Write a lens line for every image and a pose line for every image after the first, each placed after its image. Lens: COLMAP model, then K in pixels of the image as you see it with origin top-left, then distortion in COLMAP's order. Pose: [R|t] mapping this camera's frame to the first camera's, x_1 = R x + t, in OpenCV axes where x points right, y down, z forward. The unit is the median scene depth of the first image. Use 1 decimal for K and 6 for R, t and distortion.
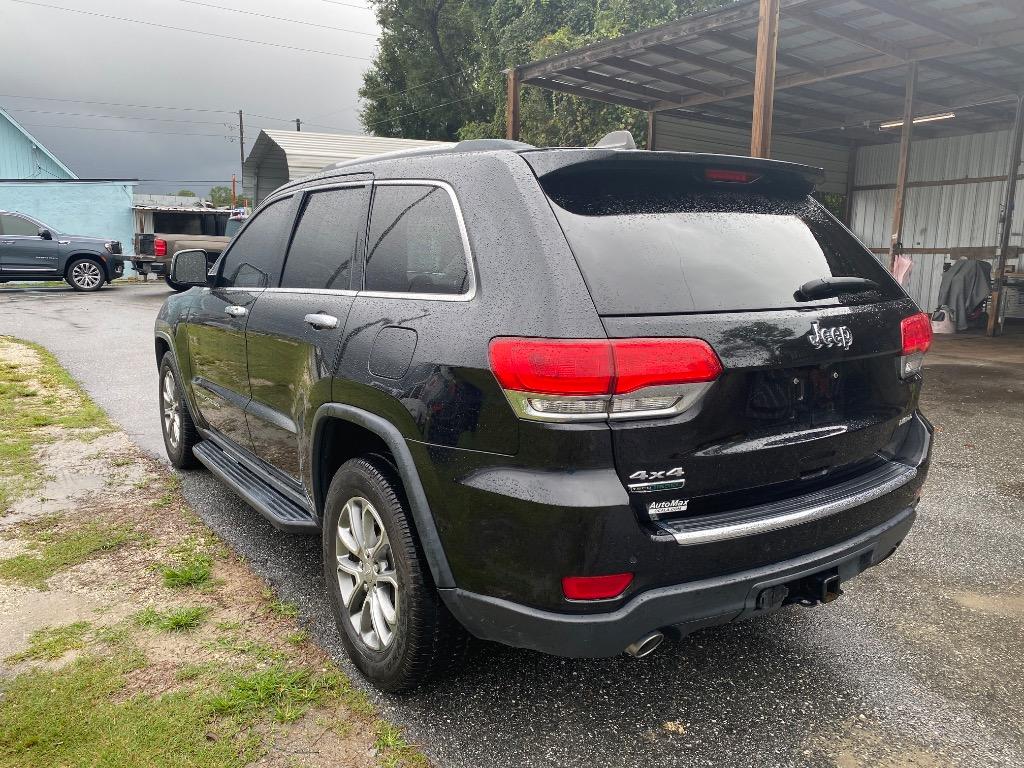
lens RADIAL K [[780.9, 0, 498.0], [0, 780.9, 383.6], [0, 0, 1]] dist [0.024766, -0.017159]
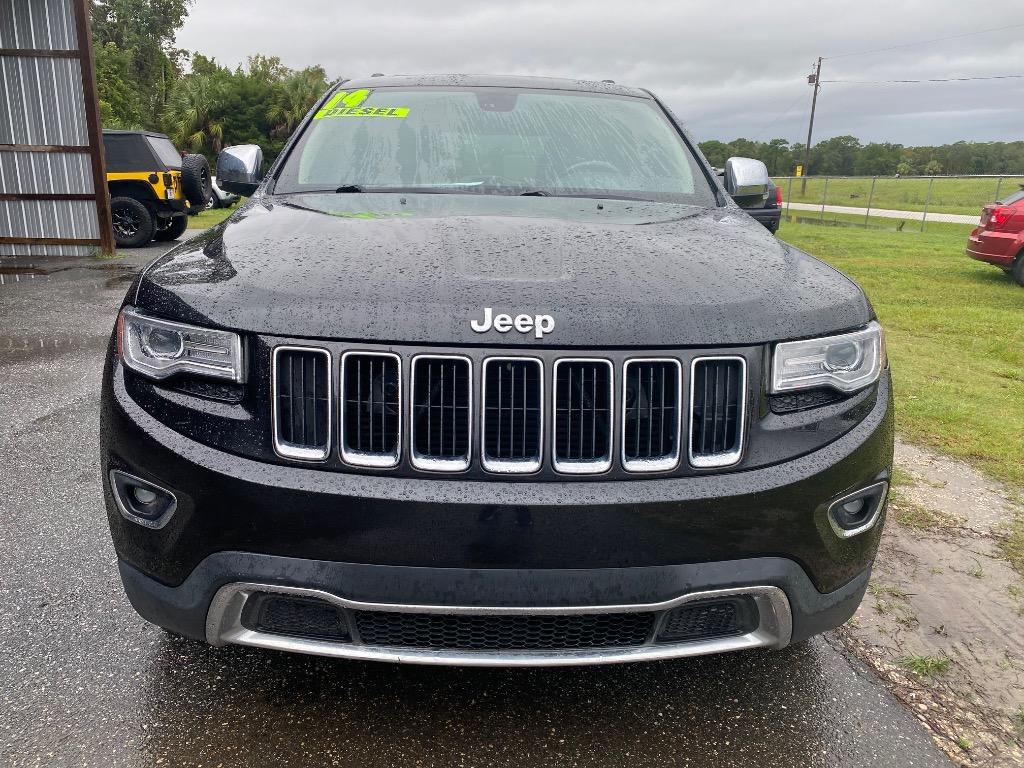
lens RADIAL K [[780.9, 0, 498.0], [0, 780.9, 384.4], [0, 0, 1]] dist [0.024766, -0.017159]
pose [[-0.837795, -0.161048, 0.521692, -0.715327], [0.070412, 0.915658, 0.395742, -0.329019], [-0.541425, 0.368285, -0.755794, 2.054823]]
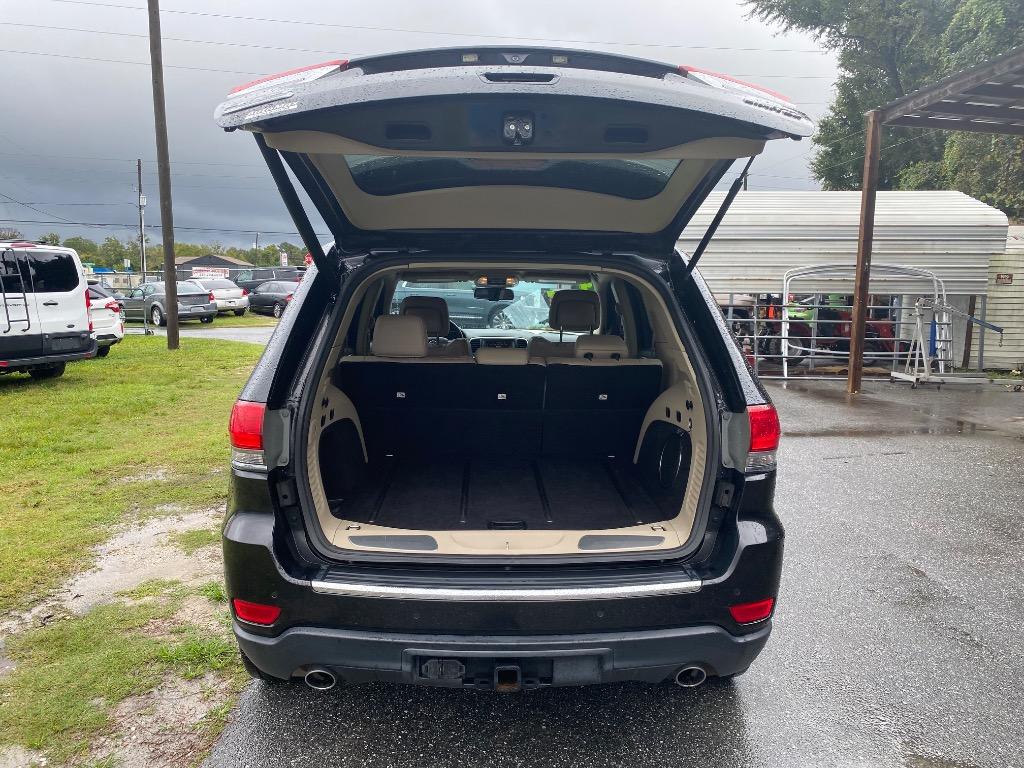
lens RADIAL K [[780.9, 0, 515.6], [0, 780.9, 388.9], [0, 0, 1]] dist [0.024766, -0.017159]
pose [[0.851239, 0.071635, -0.519866, 0.580379], [-0.099884, 0.994646, -0.026494, -0.045673], [0.515185, 0.074479, 0.853837, 0.092702]]
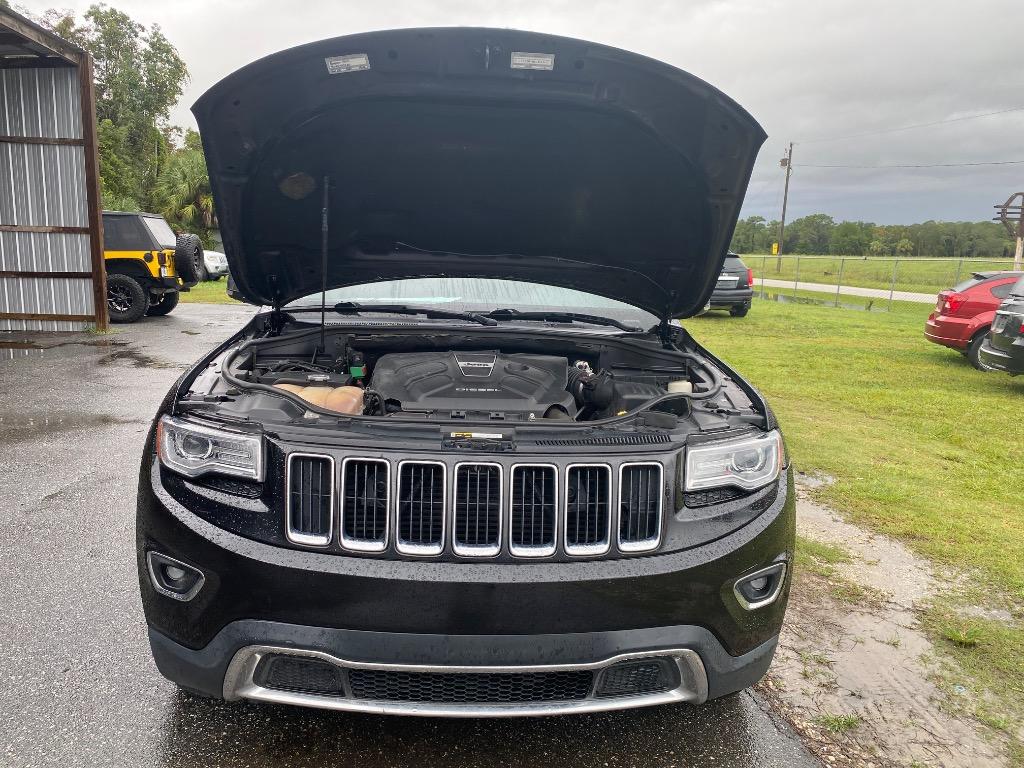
lens RADIAL K [[780.9, 0, 496.4], [0, 780.9, 390.0], [0, 0, 1]] dist [0.024766, -0.017159]
pose [[-0.846994, -0.124136, 0.516906, -0.778112], [0.057239, 0.945405, 0.320831, -0.391136], [-0.528512, 0.301329, -0.793647, 2.126547]]
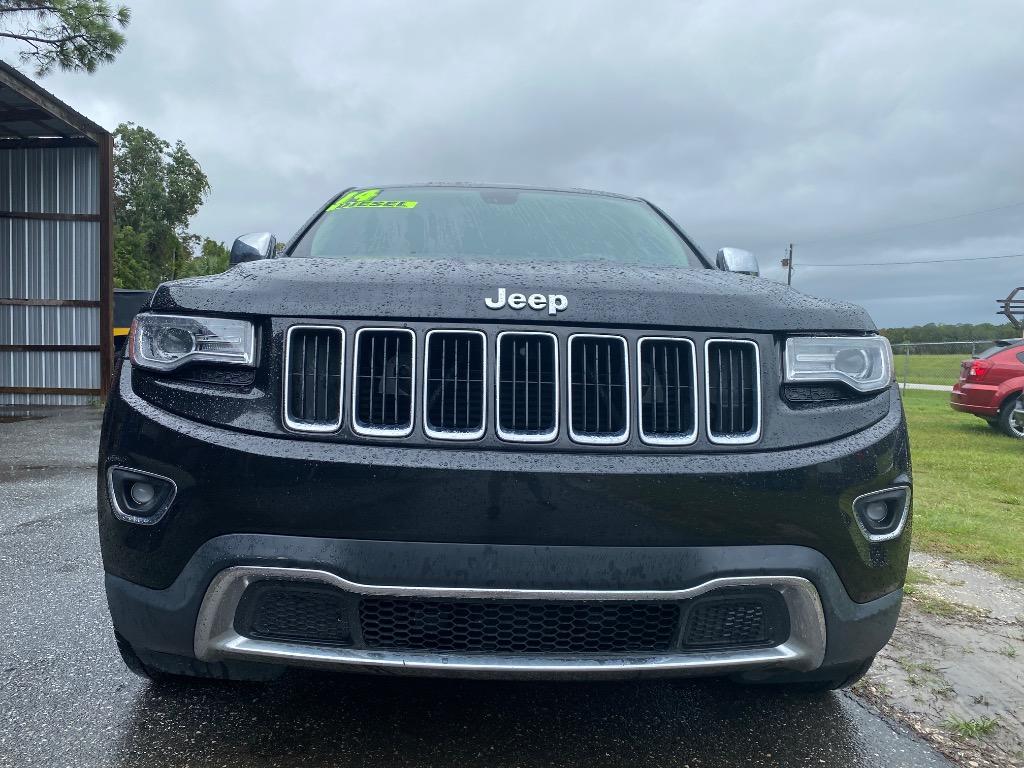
lens RADIAL K [[780.9, 0, 498.2], [0, 780.9, 389.3], [0, 0, 1]] dist [0.024766, -0.017159]
pose [[-0.843281, -0.050573, 0.535089, -0.714461], [0.064679, 0.978780, 0.194440, -0.231084], [-0.533568, 0.198577, -0.822115, 2.087806]]
